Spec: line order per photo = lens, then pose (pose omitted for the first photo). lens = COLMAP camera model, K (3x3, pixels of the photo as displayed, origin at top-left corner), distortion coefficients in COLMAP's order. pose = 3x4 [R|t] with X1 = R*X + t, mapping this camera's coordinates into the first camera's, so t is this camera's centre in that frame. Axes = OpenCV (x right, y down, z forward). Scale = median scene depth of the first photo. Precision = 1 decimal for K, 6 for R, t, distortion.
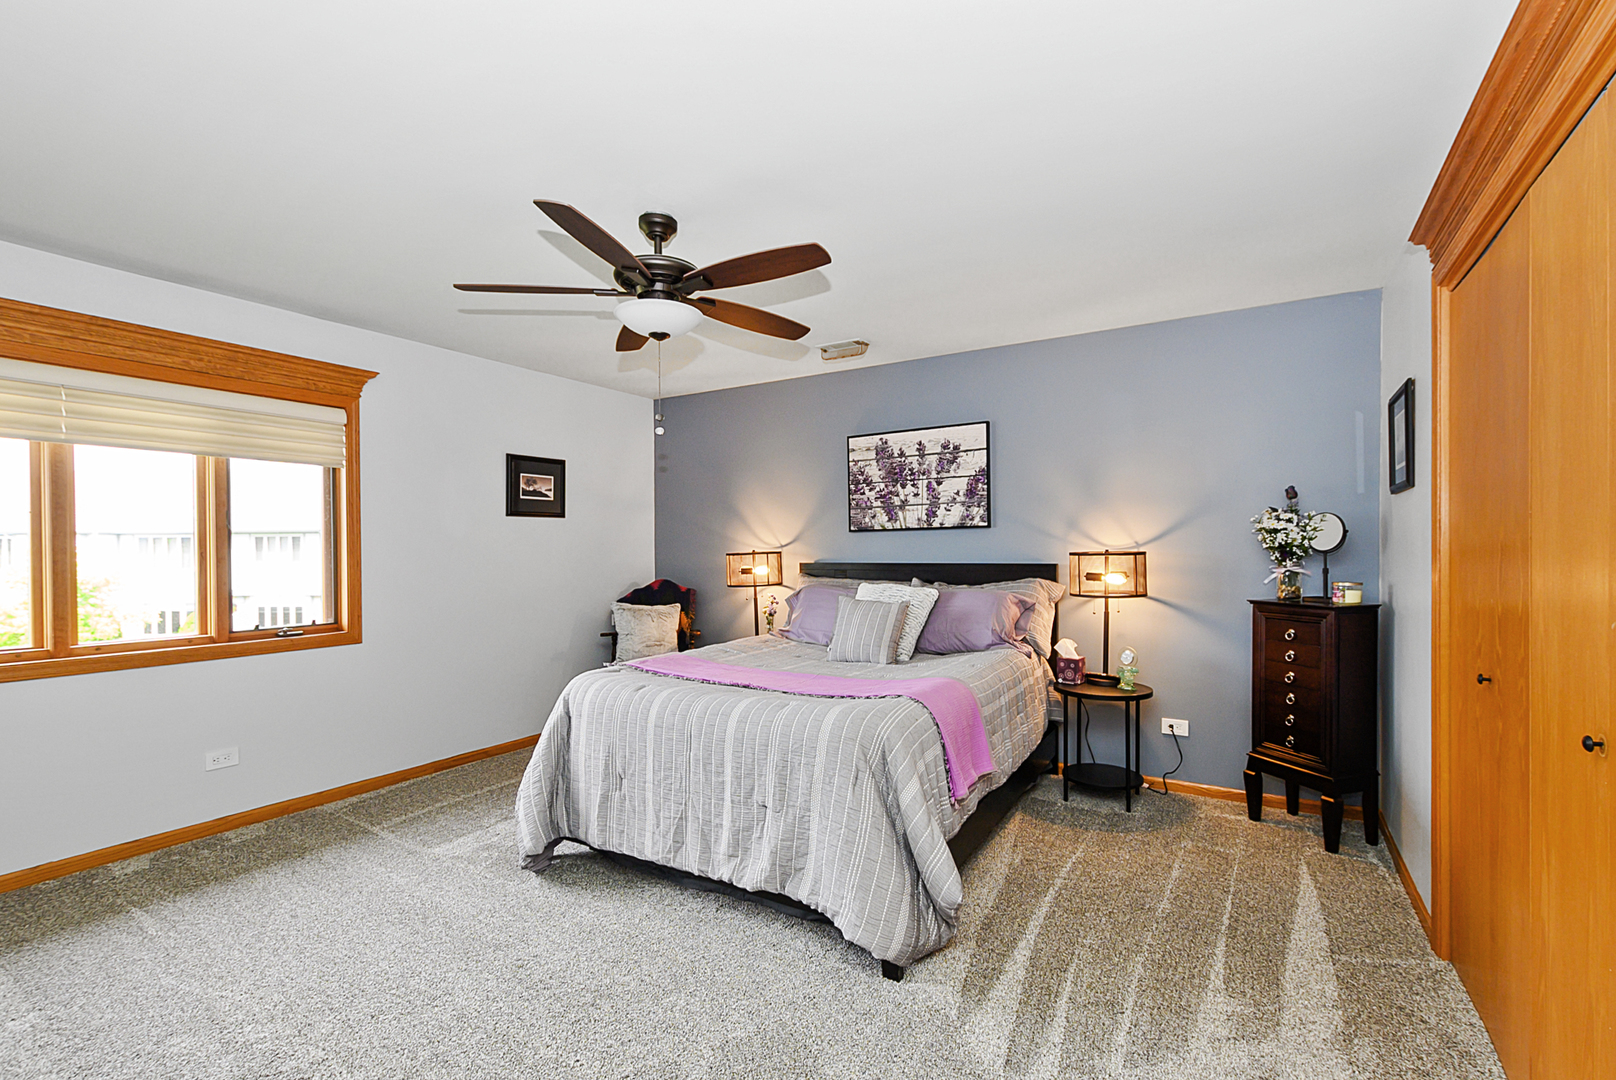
lens RADIAL K [[737.4, 0, 807.7], [0, 737.4, 562.3], [0, 0, 1]] dist [-0.000205, -0.000141]
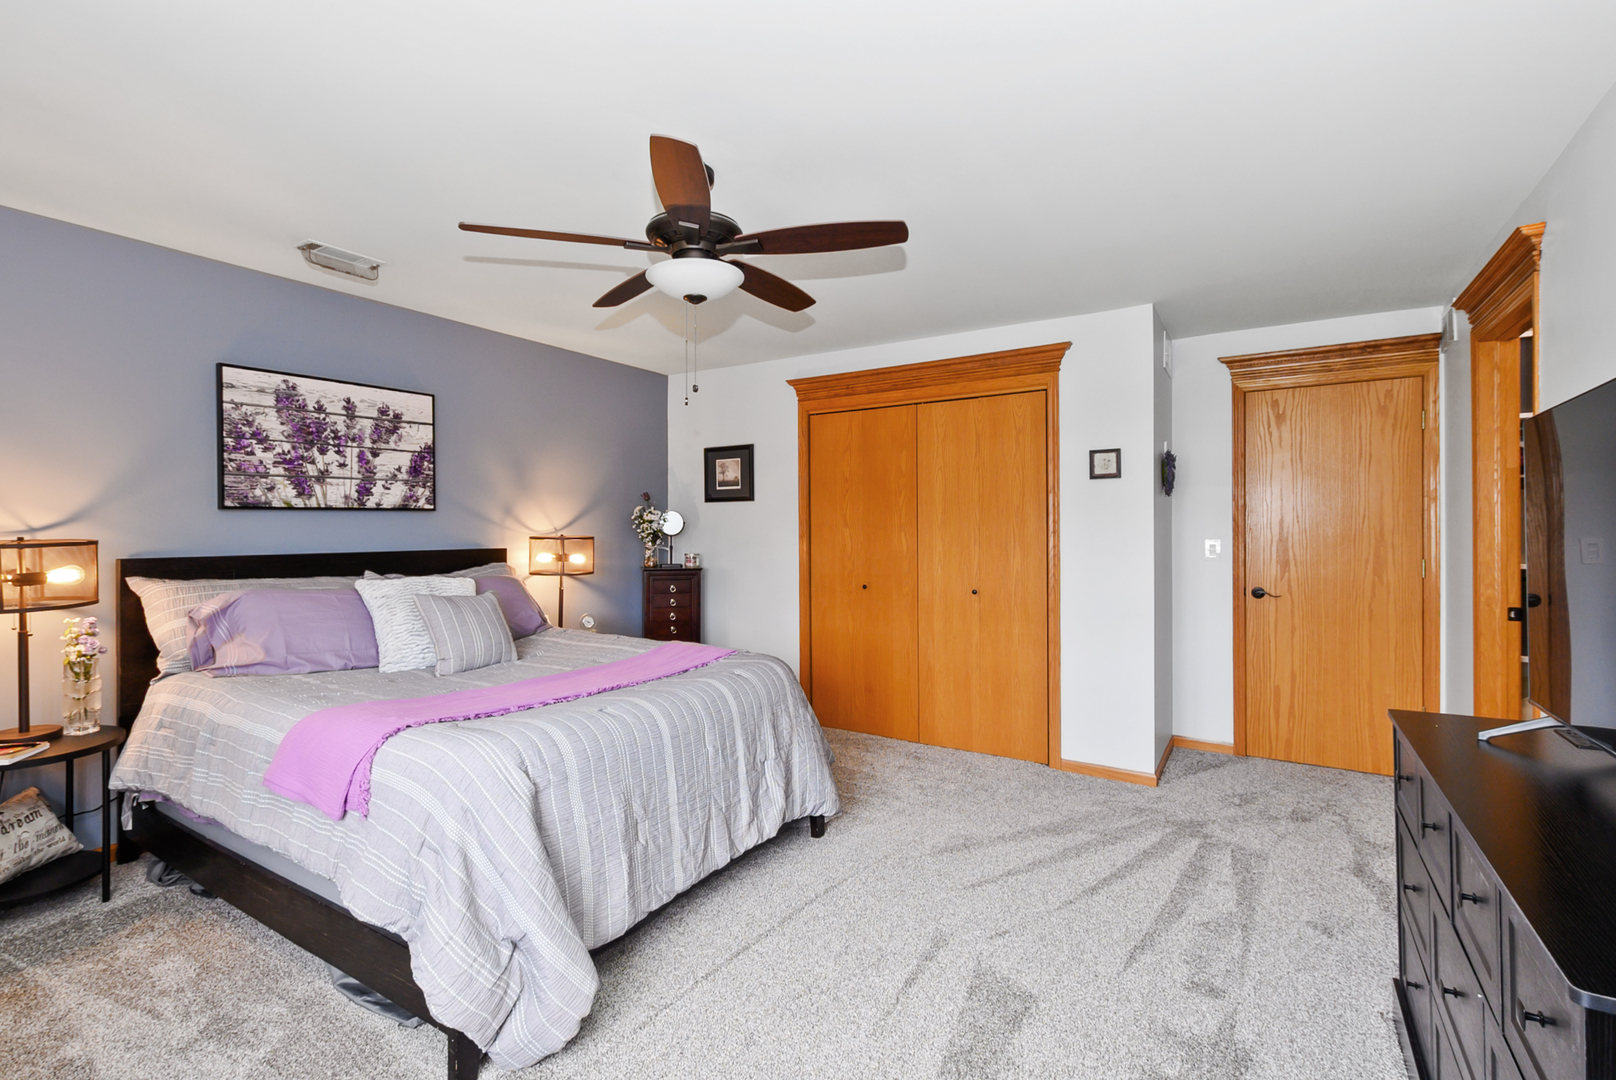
lens RADIAL K [[737.4, 0, 807.7], [0, 737.4, 562.3], [0, 0, 1]] dist [-0.000205, -0.000141]
pose [[0.000972, -0.036736, 0.999325, -0.645652], [0.023637, 0.999047, 0.036703, -0.005606], [-0.999720, 0.023586, 0.001840, 0.512339]]
